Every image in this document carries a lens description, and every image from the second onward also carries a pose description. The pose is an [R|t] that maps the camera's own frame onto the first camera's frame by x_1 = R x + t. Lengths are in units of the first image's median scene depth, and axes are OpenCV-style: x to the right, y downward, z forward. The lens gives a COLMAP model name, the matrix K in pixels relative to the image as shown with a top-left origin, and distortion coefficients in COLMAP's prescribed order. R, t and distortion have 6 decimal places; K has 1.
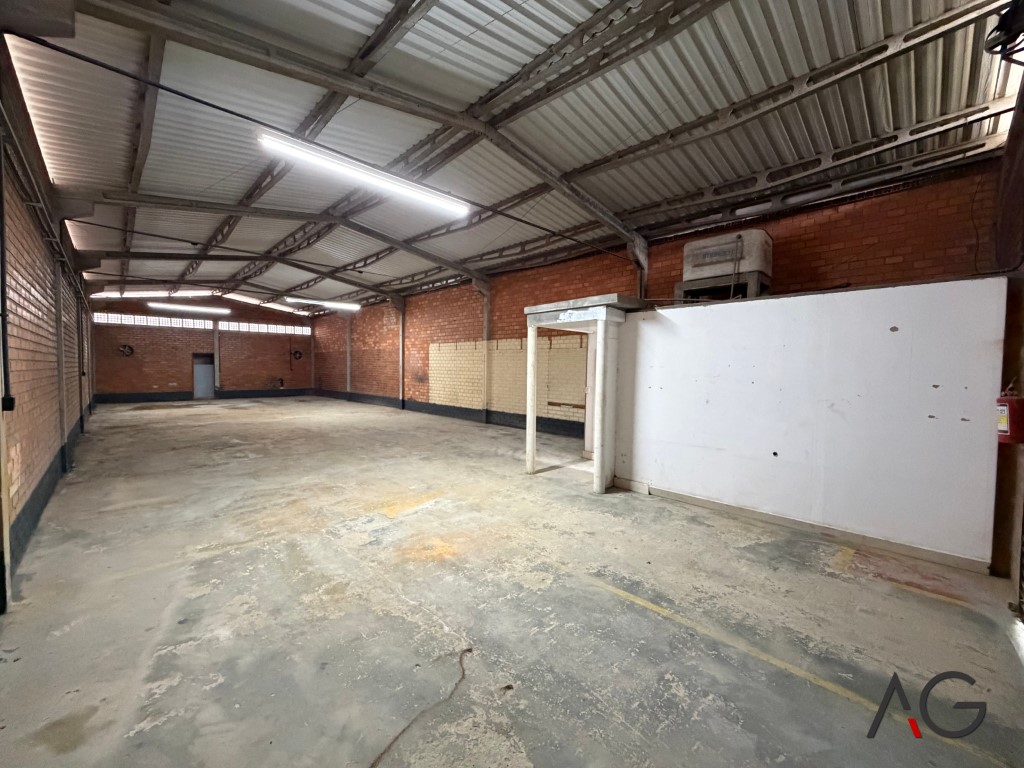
lens RADIAL K [[407.1, 0, 512.4], [0, 407.1, 383.5], [0, 0, 1]] dist [-0.001355, -0.000621]
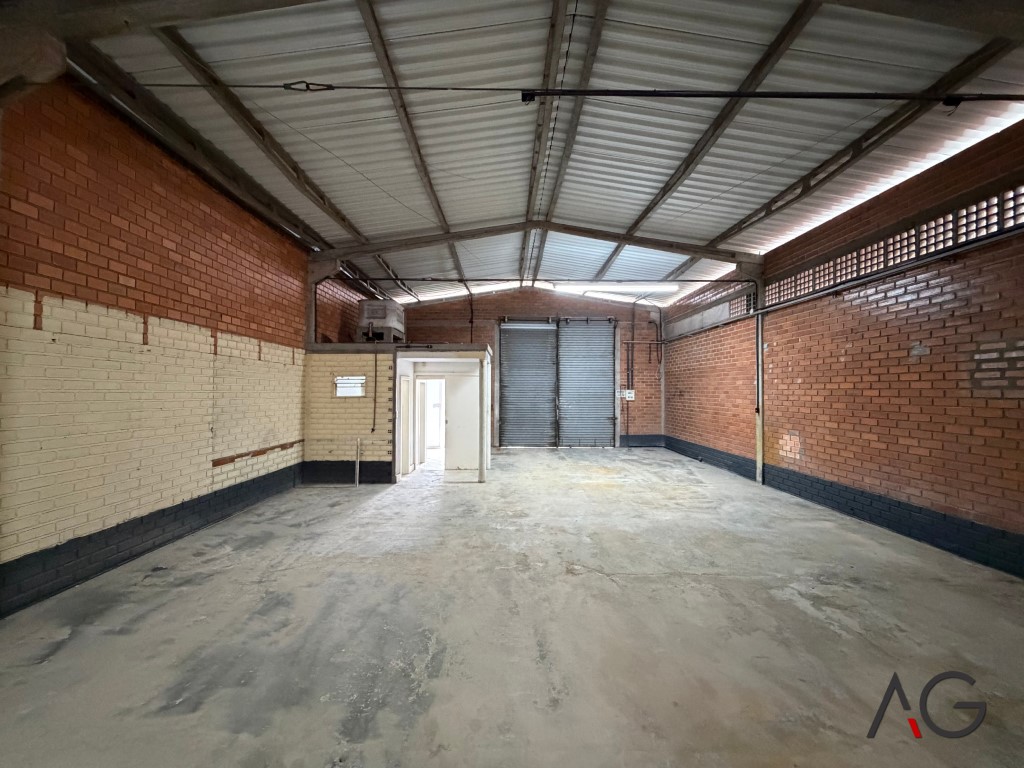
lens RADIAL K [[407.1, 0, 508.3], [0, 407.1, 386.5], [0, 0, 1]] dist [-0.001355, -0.000621]
pose [[-0.714183, -0.008300, 0.699910, -0.364219], [0.011776, 0.999646, 0.023871, -0.037360], [-0.699860, 0.025291, -0.713832, 0.773965]]
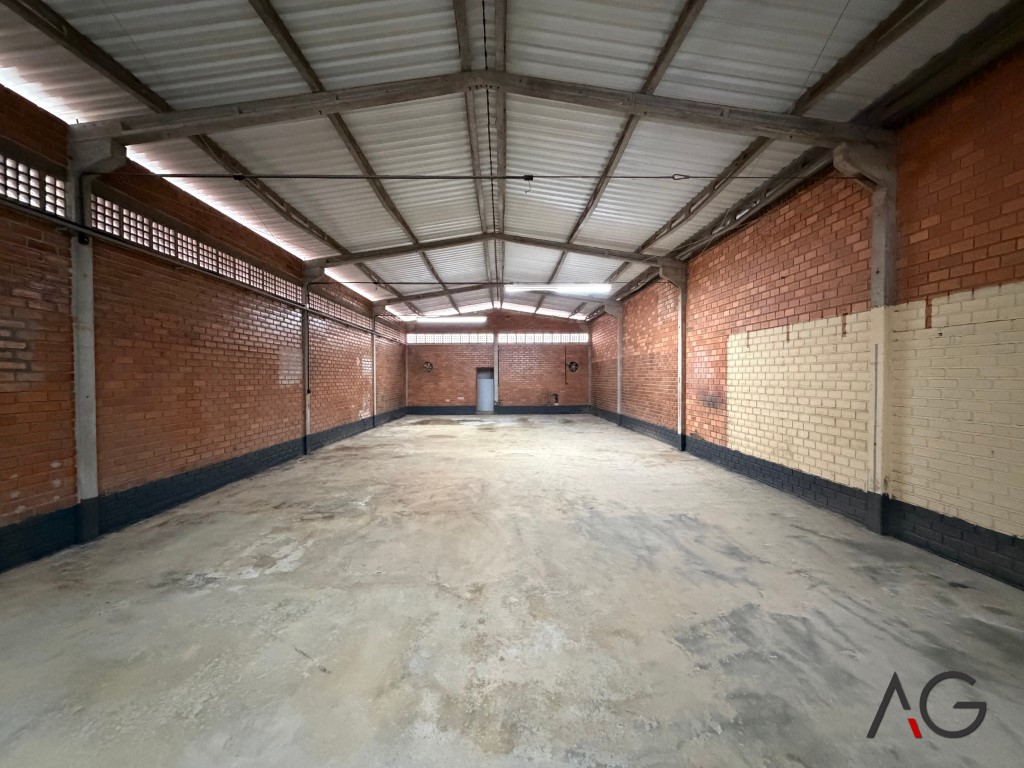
lens RADIAL K [[407.1, 0, 506.0], [0, 407.1, 382.8], [0, 0, 1]] dist [-0.001355, -0.000621]
pose [[0.720241, -0.004175, -0.693712, -0.044820], [-0.016475, 0.999597, -0.023122, -0.019016], [0.693528, 0.028082, 0.719882, 0.409214]]
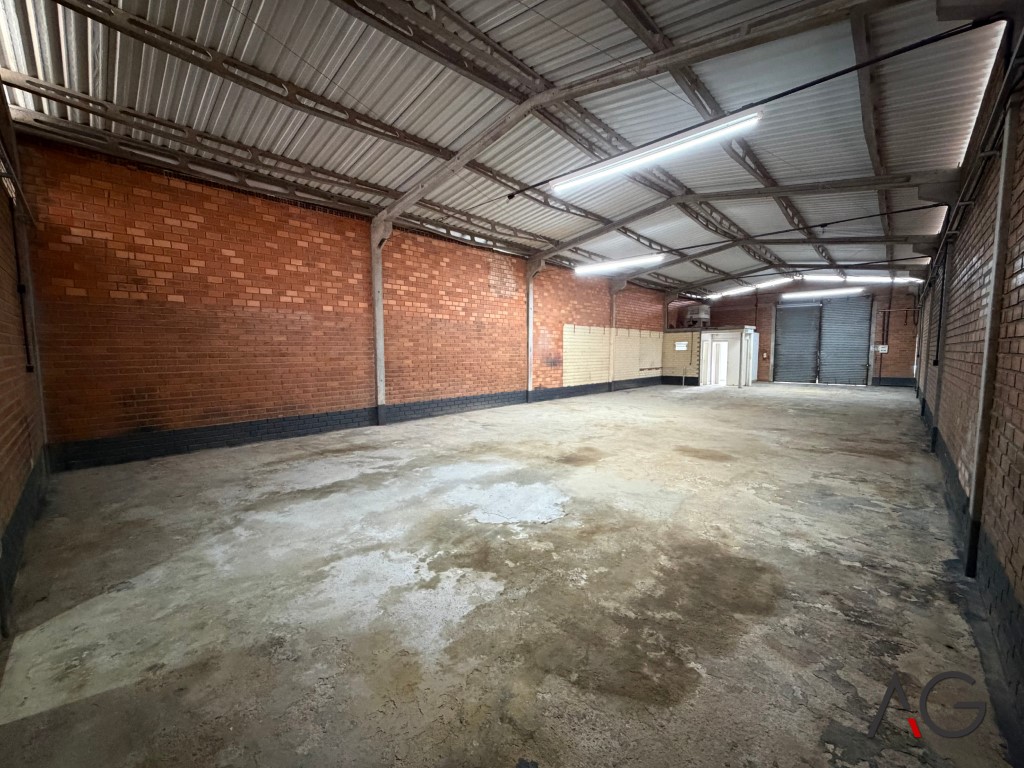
lens RADIAL K [[407.1, 0, 512.1], [0, 407.1, 386.3], [0, 0, 1]] dist [-0.001355, -0.000621]
pose [[-0.030620, -0.099759, 0.994540, -1.103893], [0.041702, 0.994013, 0.100990, -0.052905], [-0.998661, 0.044567, -0.026277, 1.105374]]
